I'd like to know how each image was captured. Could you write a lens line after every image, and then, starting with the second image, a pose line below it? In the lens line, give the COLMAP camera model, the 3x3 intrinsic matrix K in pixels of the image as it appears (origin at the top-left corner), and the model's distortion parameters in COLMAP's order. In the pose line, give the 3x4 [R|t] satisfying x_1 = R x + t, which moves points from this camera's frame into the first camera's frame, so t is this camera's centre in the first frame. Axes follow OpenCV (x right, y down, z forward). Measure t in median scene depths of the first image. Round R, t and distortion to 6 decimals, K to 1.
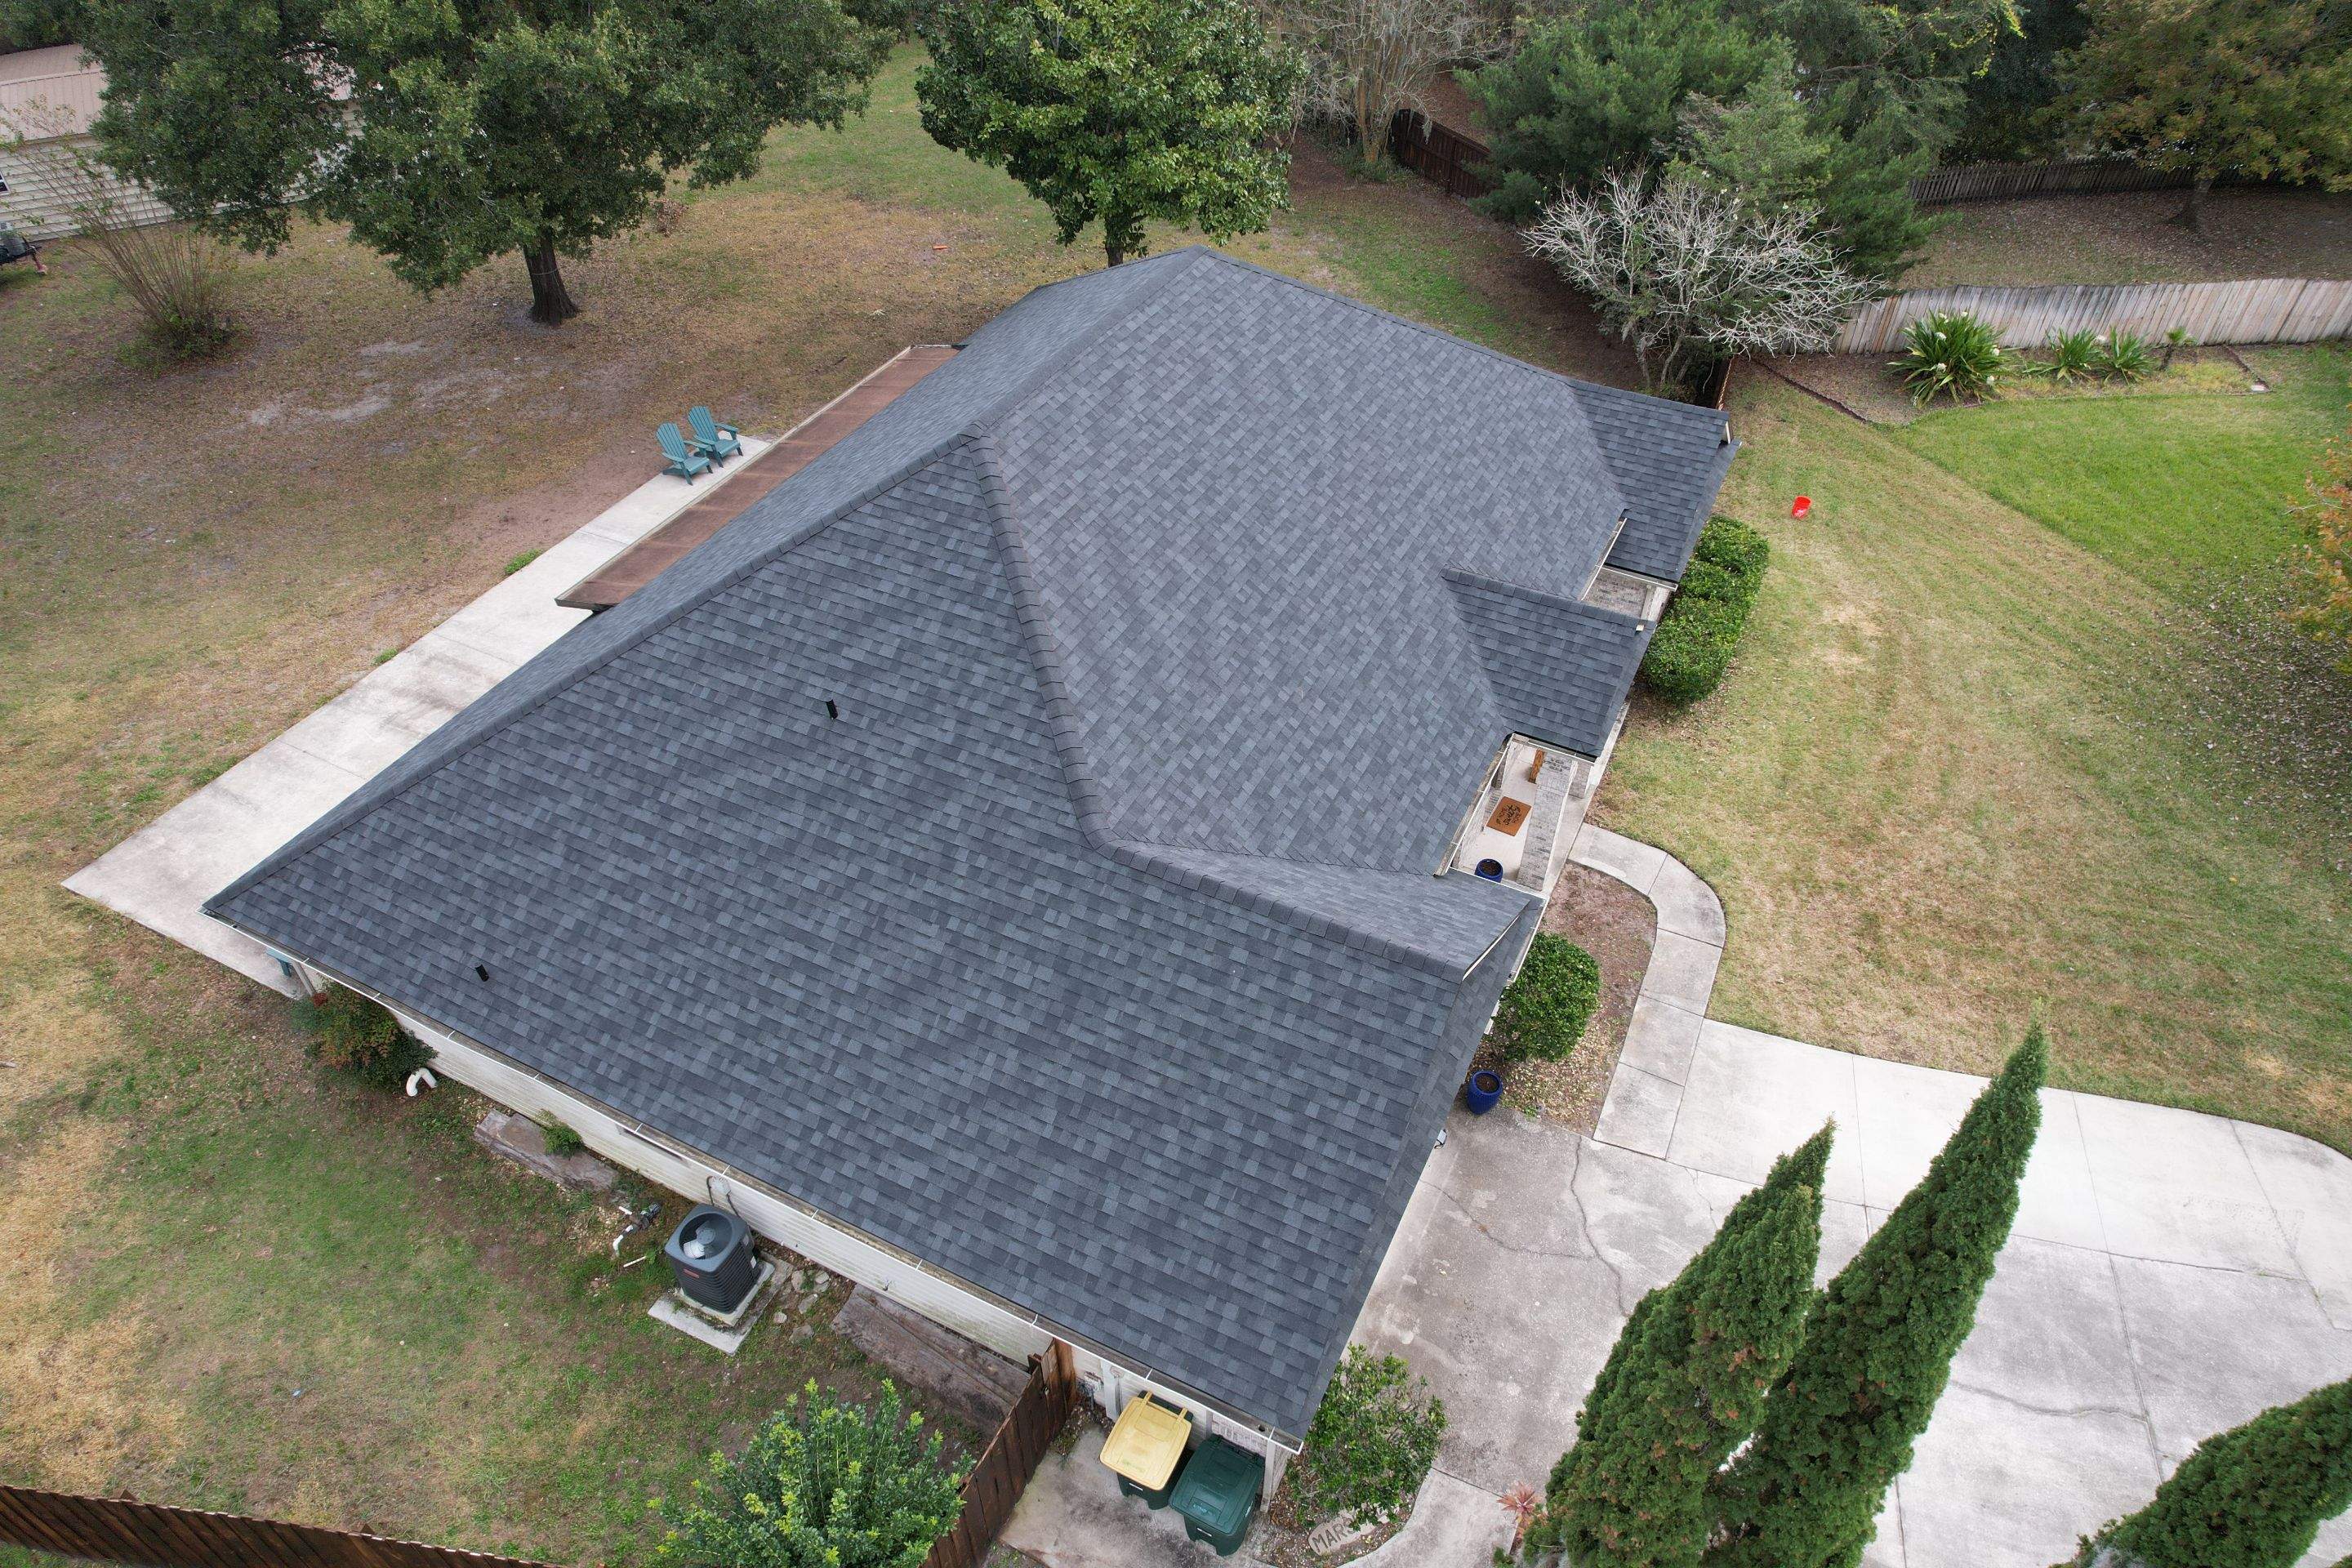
lens RADIAL K [[1502.6, 0, 1173.7], [0, 1502.6, 777.3], [0, 0, 1]] dist [-0.034897, 0.008404]
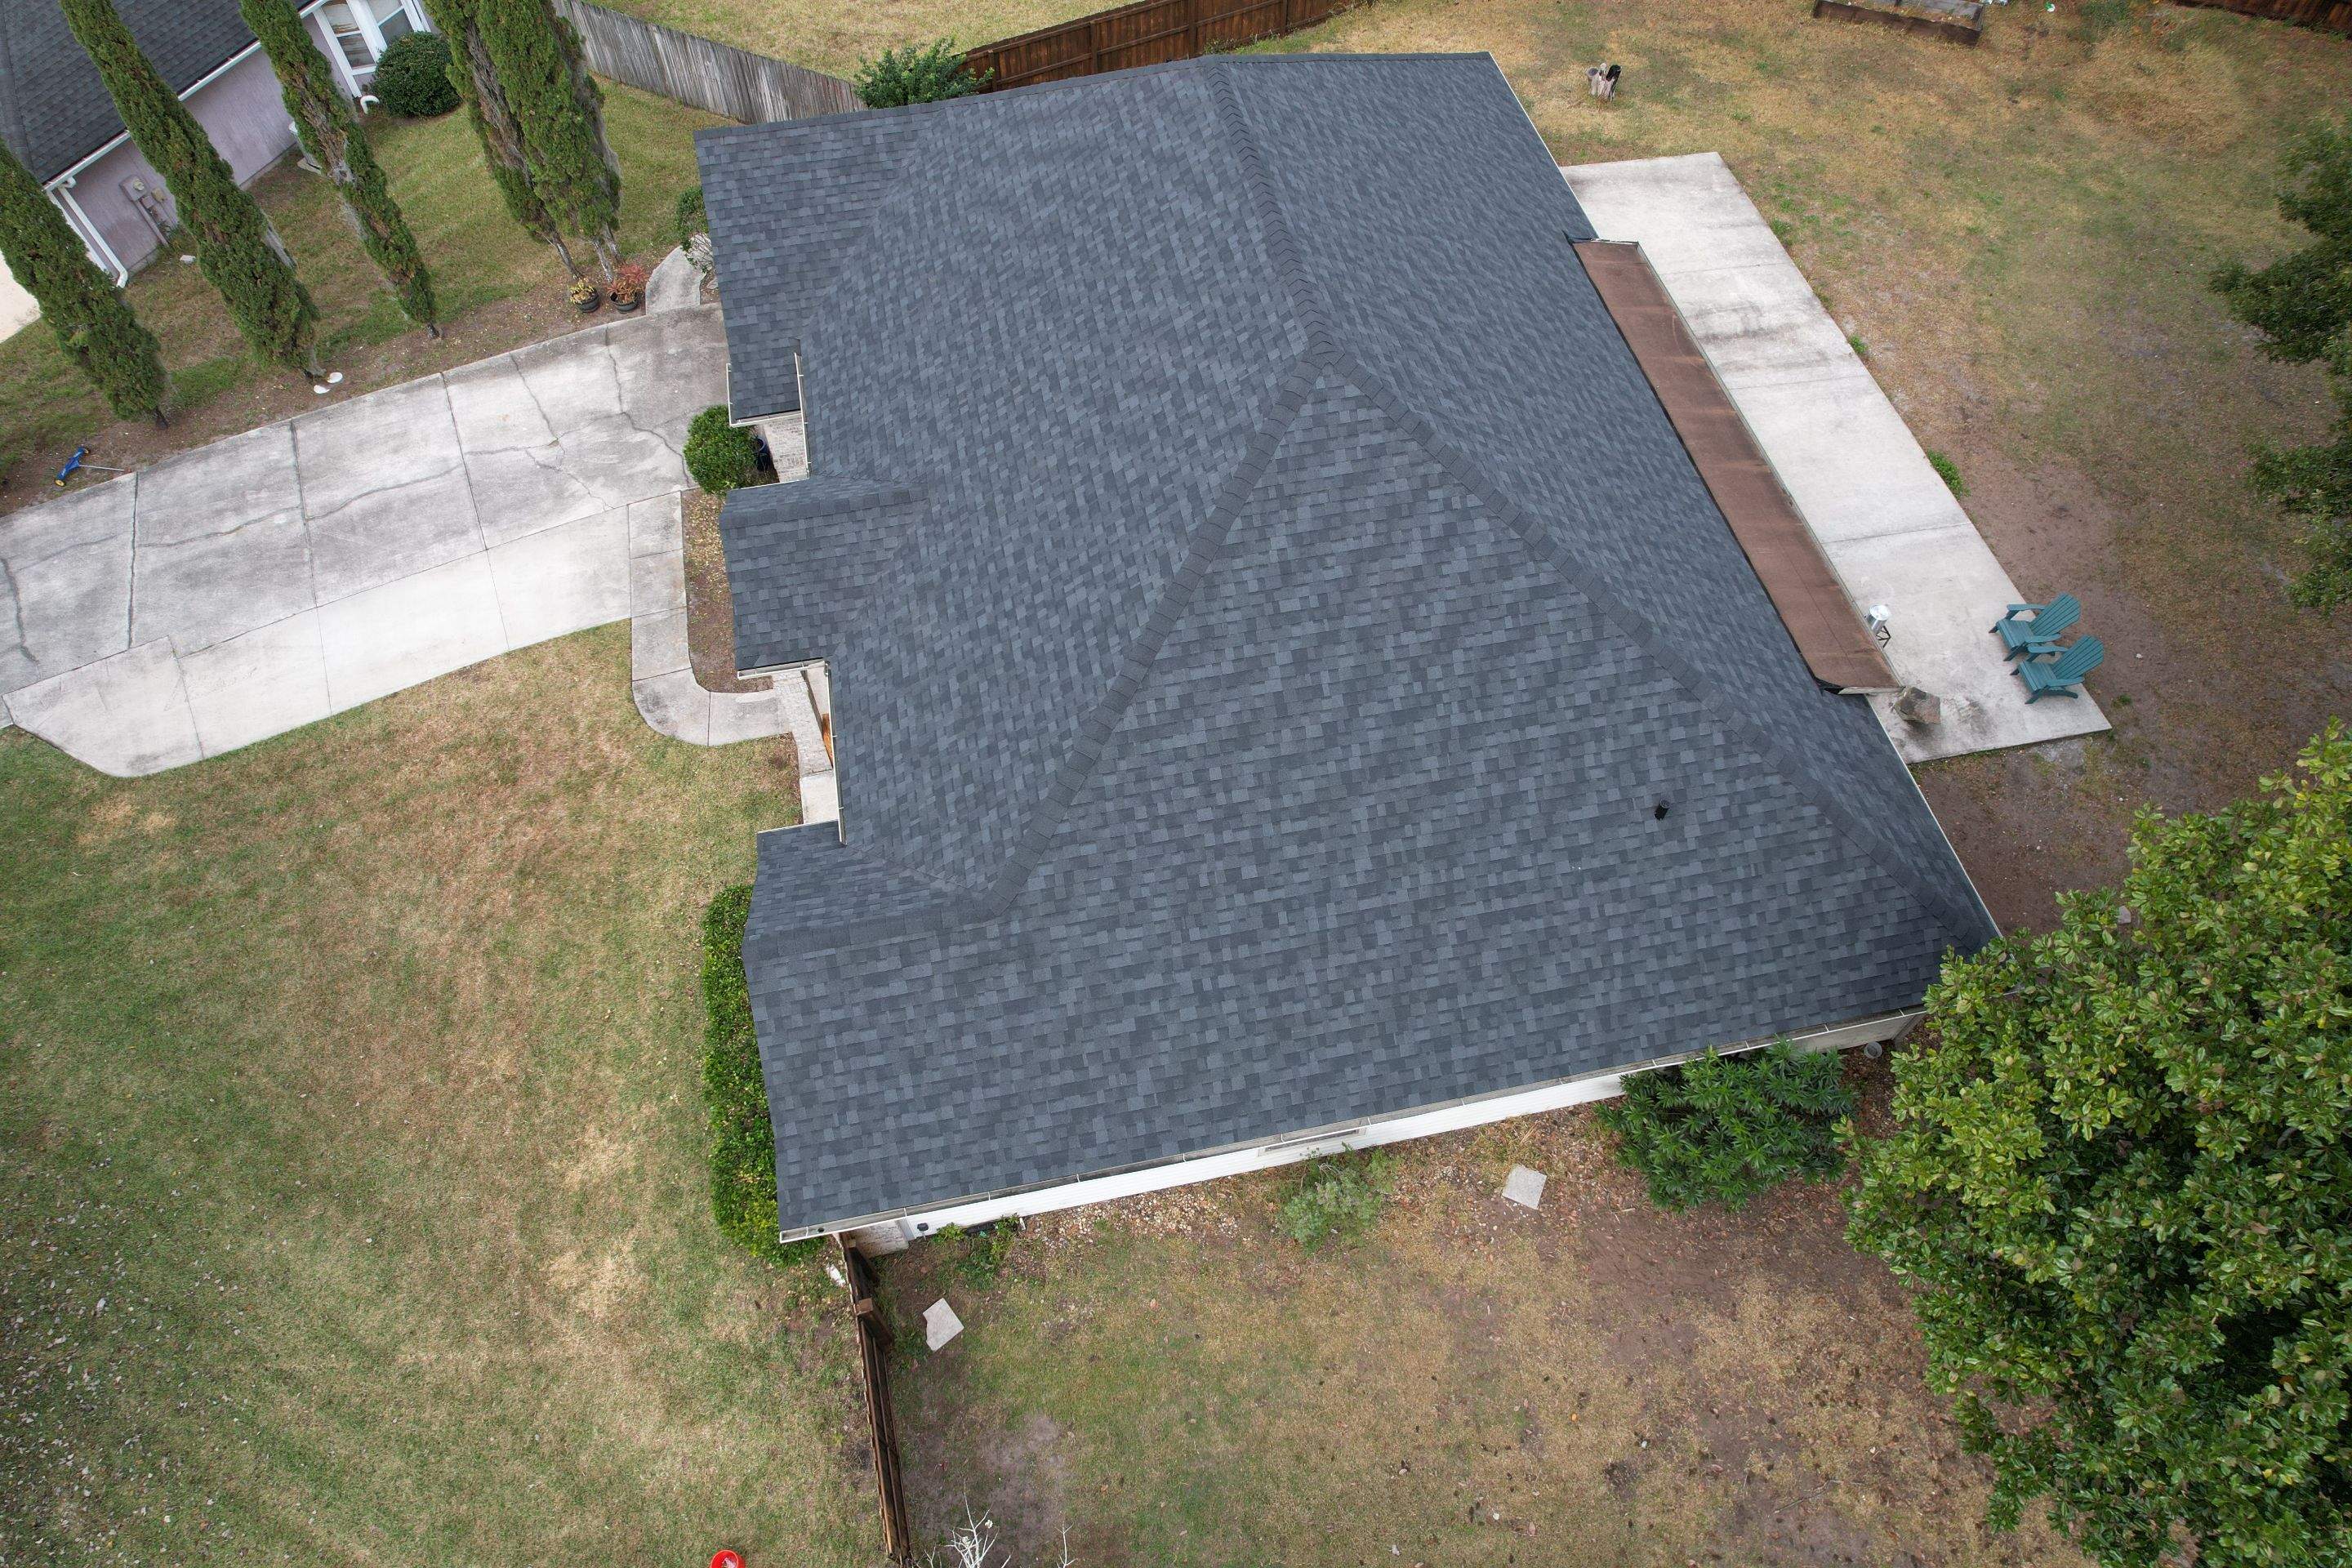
lens RADIAL K [[1502.6, 0, 1164.8], [0, 1502.6, 772.1], [0, 0, 1]] dist [-0.034897, 0.008404]
pose [[-0.787986, 0.508195, -0.347586, 0.485009], [-0.408071, -0.008341, 0.912912, -1.075317], [0.461038, 0.861202, 0.213952, 1.022608]]
